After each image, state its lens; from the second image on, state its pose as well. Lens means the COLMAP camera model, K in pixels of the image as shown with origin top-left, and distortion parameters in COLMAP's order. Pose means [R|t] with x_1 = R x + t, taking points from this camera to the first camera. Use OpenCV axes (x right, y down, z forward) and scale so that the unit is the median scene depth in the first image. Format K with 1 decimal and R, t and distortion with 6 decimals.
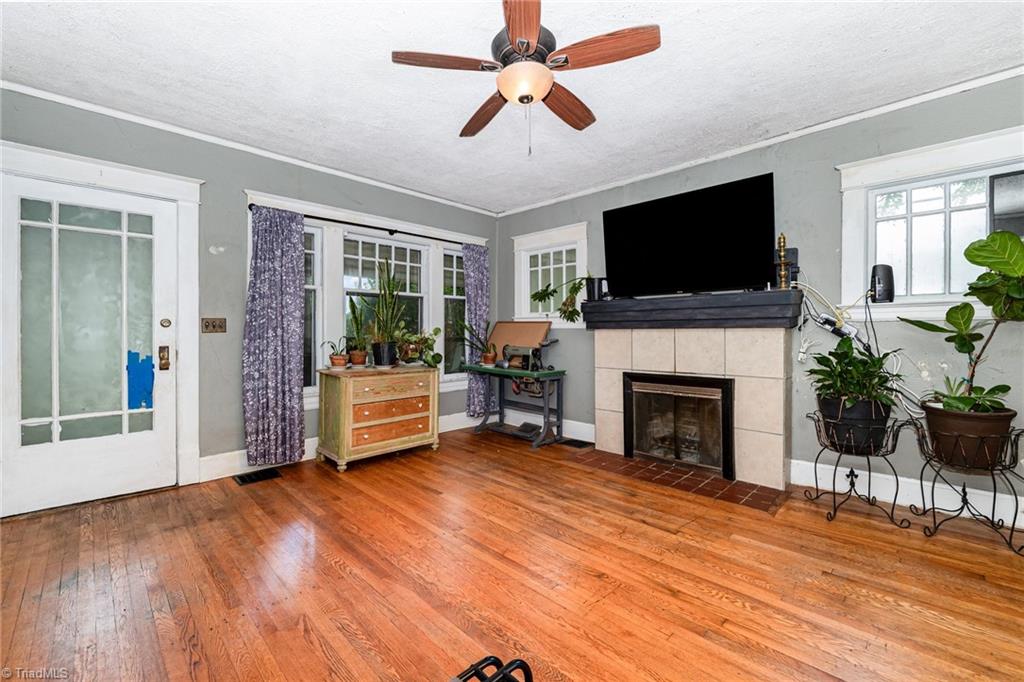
lens RADIAL K [[423.0, 0, 510.5], [0, 423.0, 335.3], [0, 0, 1]] dist [-0.006211, -0.000002]
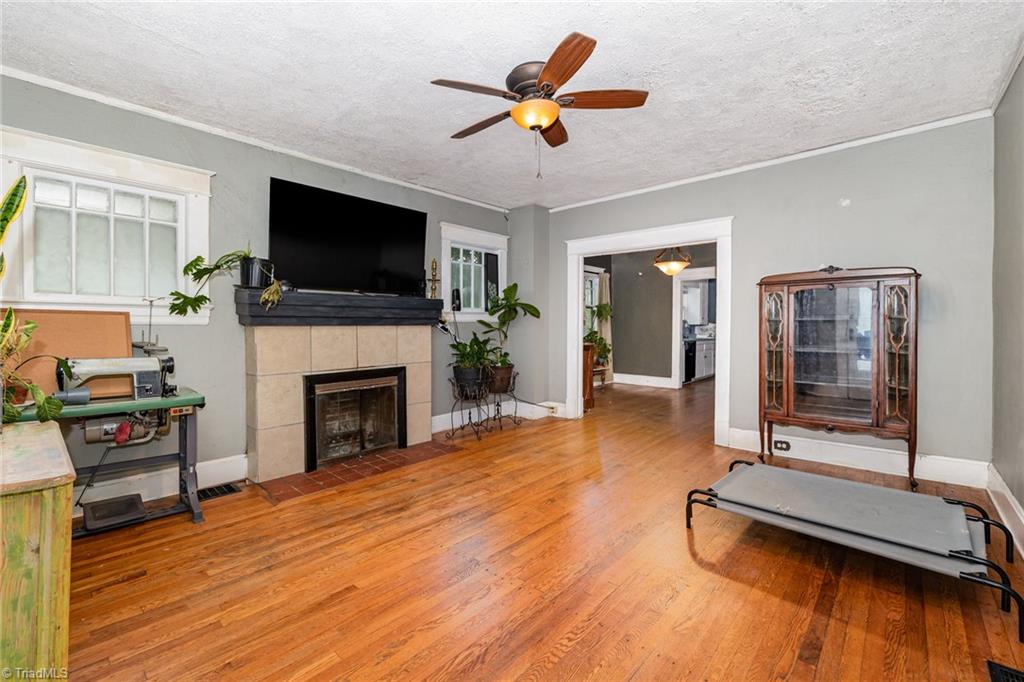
lens RADIAL K [[423.0, 0, 514.1], [0, 423.0, 335.4], [0, 0, 1]] dist [-0.006211, -0.000002]
pose [[-0.029658, -0.016021, 0.999432, -0.719296], [0.016801, 0.999722, 0.016525, -0.002772], [-0.999419, 0.017281, -0.029380, 0.706257]]
